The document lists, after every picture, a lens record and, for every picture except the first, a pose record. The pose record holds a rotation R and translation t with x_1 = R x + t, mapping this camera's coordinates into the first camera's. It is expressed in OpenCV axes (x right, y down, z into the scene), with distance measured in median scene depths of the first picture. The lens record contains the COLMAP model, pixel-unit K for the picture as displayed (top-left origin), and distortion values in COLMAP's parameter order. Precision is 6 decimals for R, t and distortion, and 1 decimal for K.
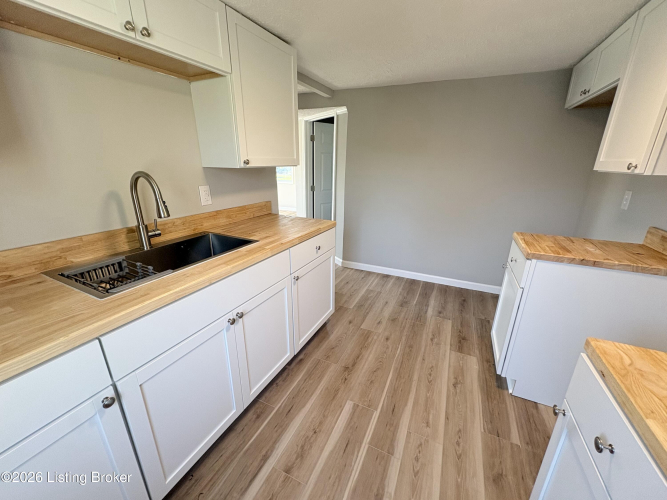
lens RADIAL K [[265.1, 0, 331.0], [0, 265.1, 247.4], [0, 0, 1]] dist [0.002497, 0.000203]
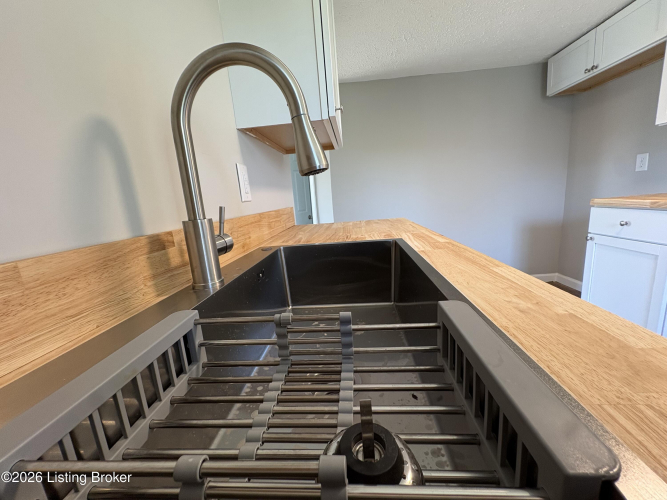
lens RADIAL K [[265.1, 0, 334.9], [0, 265.1, 249.0], [0, 0, 1]] dist [0.002497, 0.000203]
pose [[0.919451, -0.157685, 0.360203, -0.665765], [0.203826, 0.974515, -0.093676, 0.023789], [-0.336252, 0.159549, 0.928159, 0.601119]]
